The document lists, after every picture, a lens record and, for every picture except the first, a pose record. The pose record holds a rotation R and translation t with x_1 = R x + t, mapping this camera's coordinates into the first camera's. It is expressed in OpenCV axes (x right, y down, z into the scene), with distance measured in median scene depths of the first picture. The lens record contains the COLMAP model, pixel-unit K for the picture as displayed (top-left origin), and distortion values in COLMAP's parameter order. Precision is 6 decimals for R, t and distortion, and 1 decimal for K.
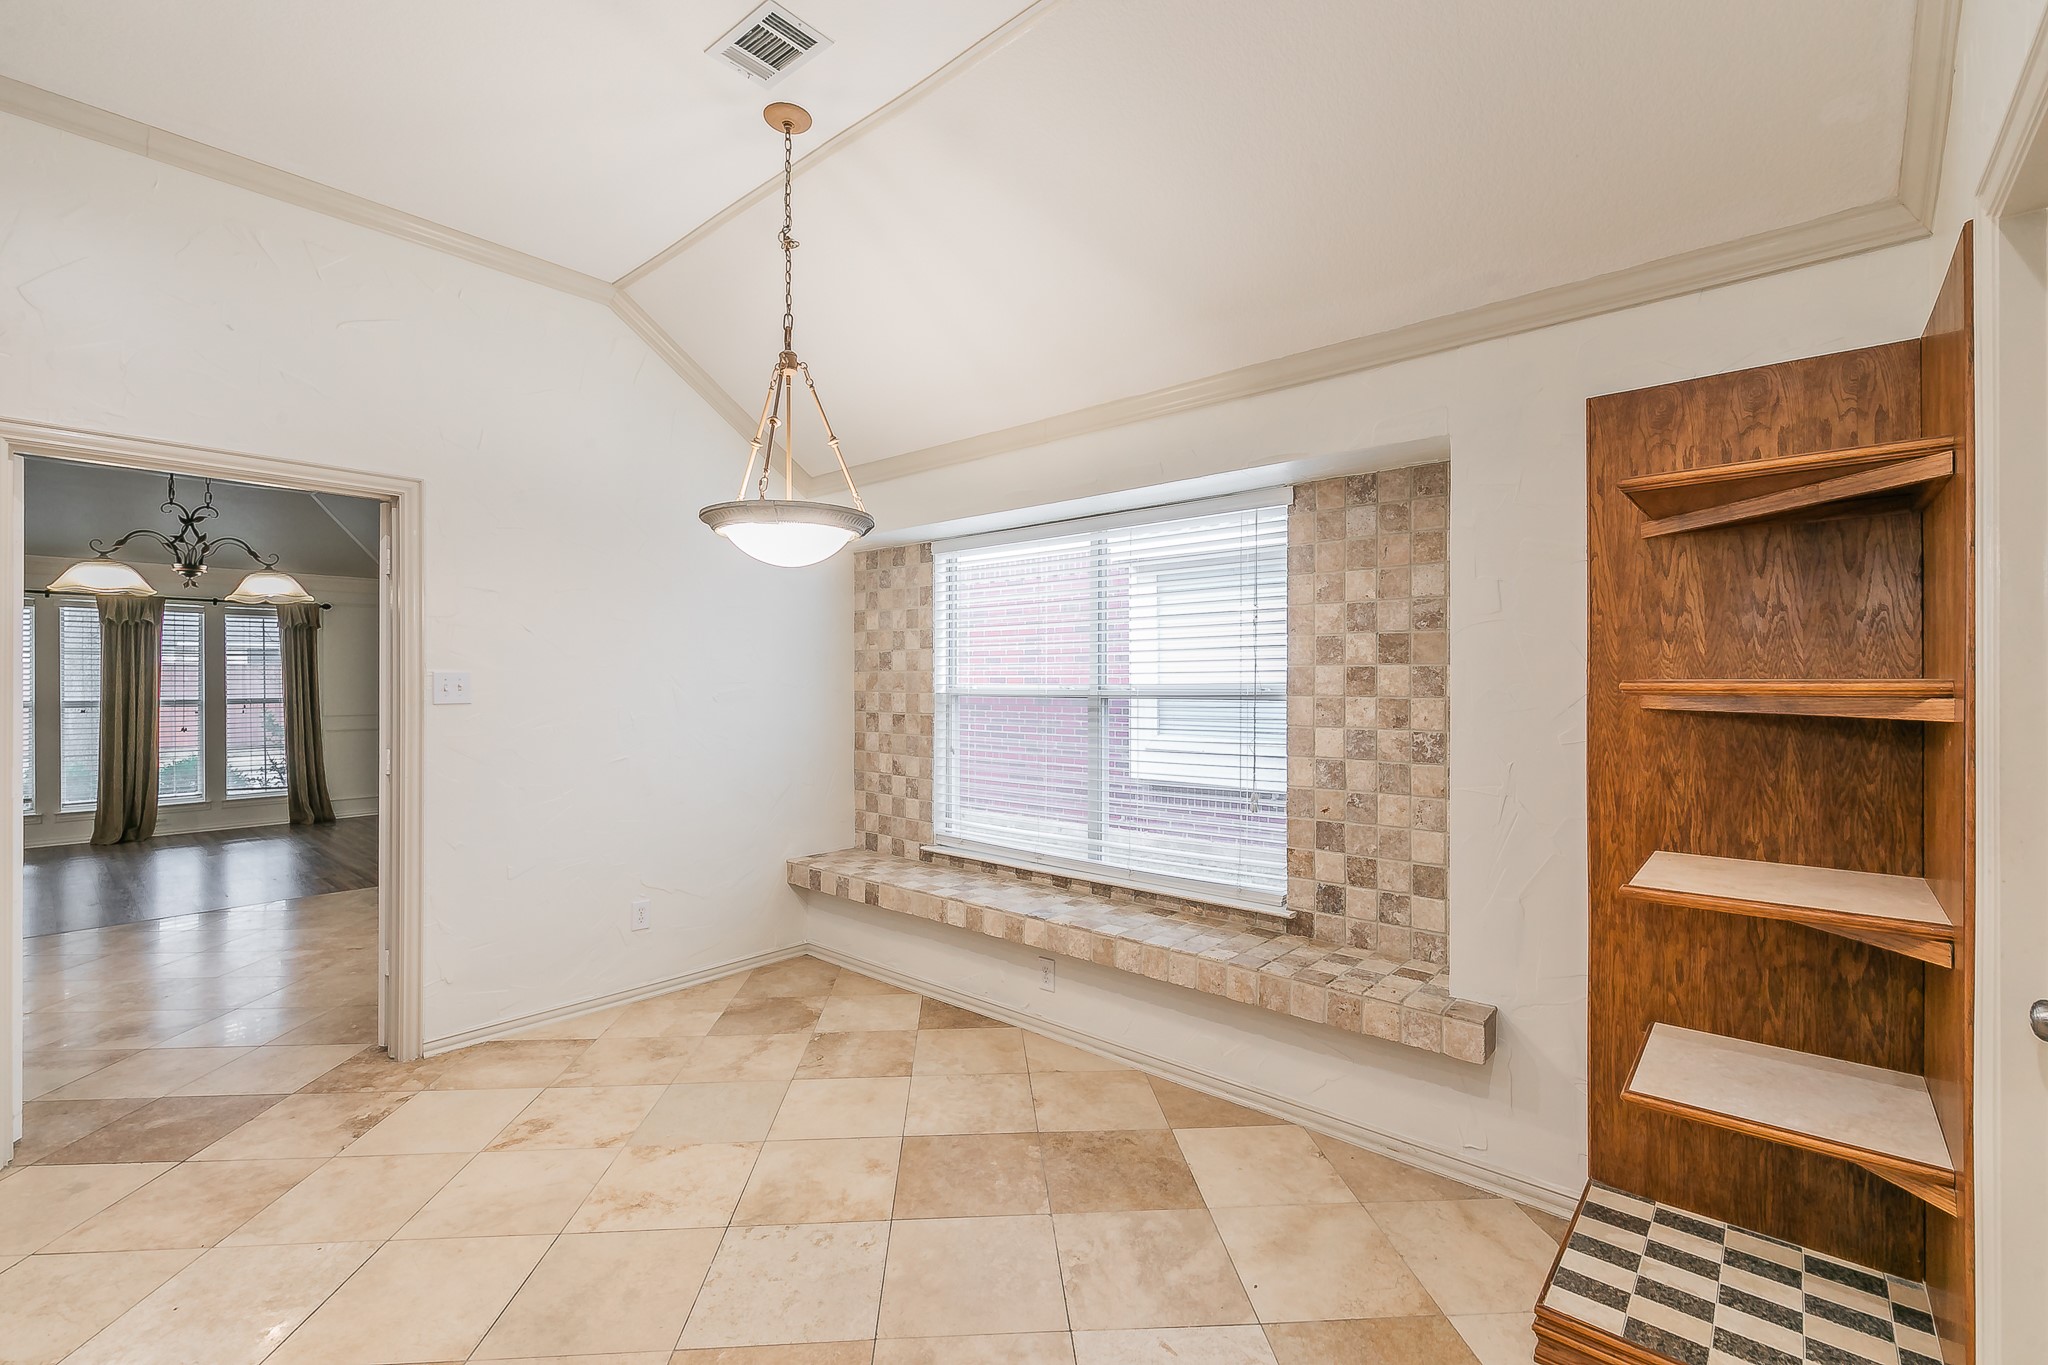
lens RADIAL K [[885.6, 0, 1024.0], [0, 885.6, 682.5], [0, 0, 1]] dist [-0.001502, 0.000911]
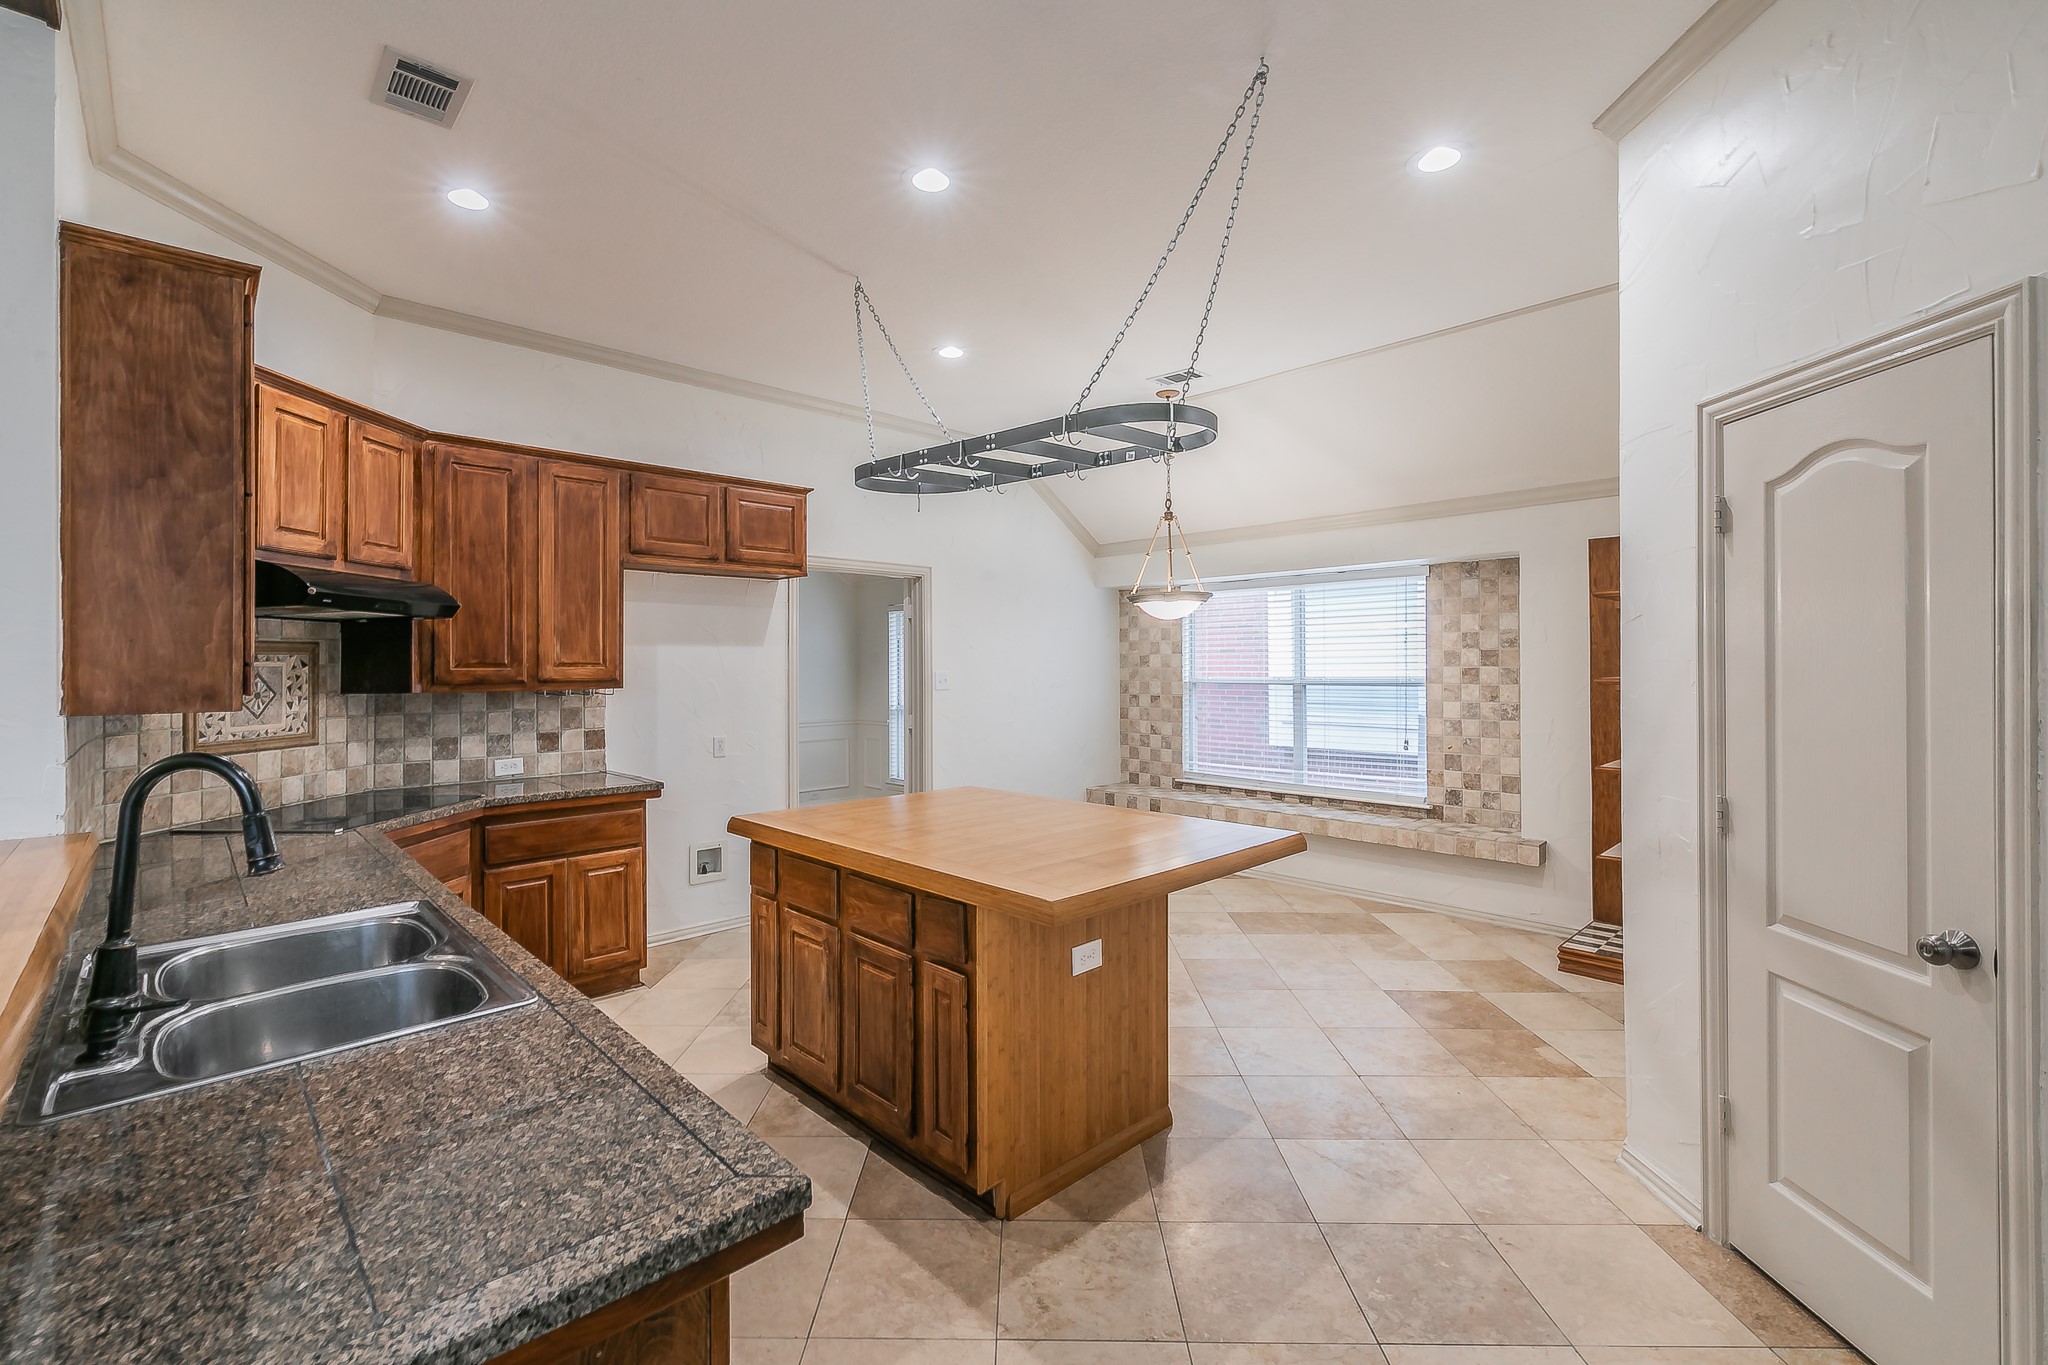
lens RADIAL K [[903.7, 0, 1000.4], [0, 903.7, 661.0], [0, 0, 1]] dist [0.002242, 0.000142]
pose [[0.995900, -0.006207, -0.090249, -0.406031], [0.005805, 0.999972, -0.004719, -0.028235], [0.090276, 0.004176, 0.995908, -0.919954]]
